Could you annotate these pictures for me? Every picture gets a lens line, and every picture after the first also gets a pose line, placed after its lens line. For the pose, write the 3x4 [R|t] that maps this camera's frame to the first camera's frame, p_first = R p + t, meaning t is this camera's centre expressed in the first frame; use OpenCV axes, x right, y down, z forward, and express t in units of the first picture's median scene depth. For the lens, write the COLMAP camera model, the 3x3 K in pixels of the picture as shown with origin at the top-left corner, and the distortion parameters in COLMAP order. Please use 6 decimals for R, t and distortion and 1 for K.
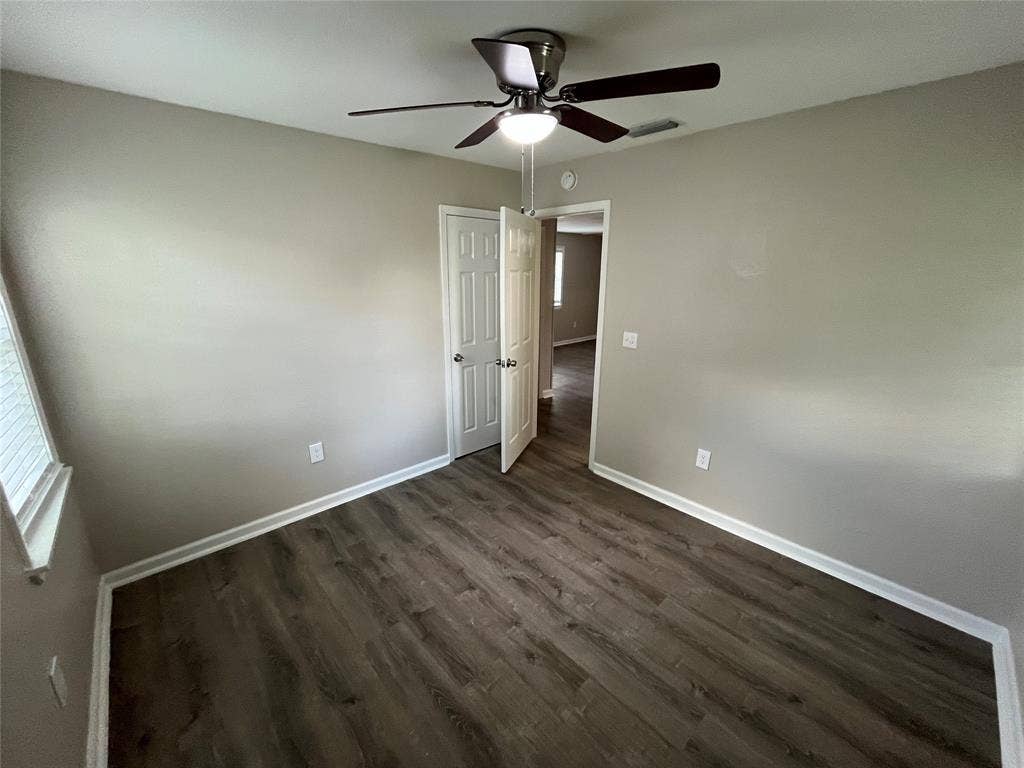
lens RADIAL K [[415.1, 0, 515.1], [0, 415.1, 382.3], [0, 0, 1]] dist [-0.000628, -0.000038]
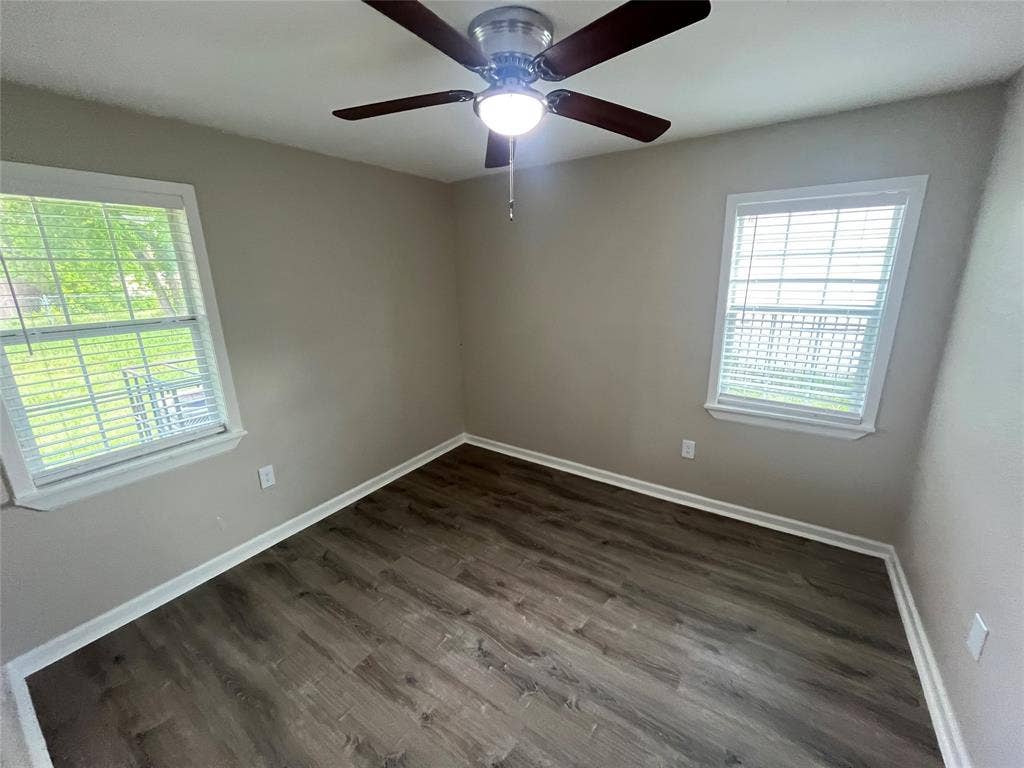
lens RADIAL K [[407.1, 0, 520.9], [0, 407.1, 370.7], [0, 0, 1]] dist [0.014028, 0.000028]
pose [[-0.966736, 0.075156, -0.244487, 0.210178], [-0.052066, 0.878020, 0.475783, -0.455402], [0.250423, 0.472686, -0.844900, 1.609026]]
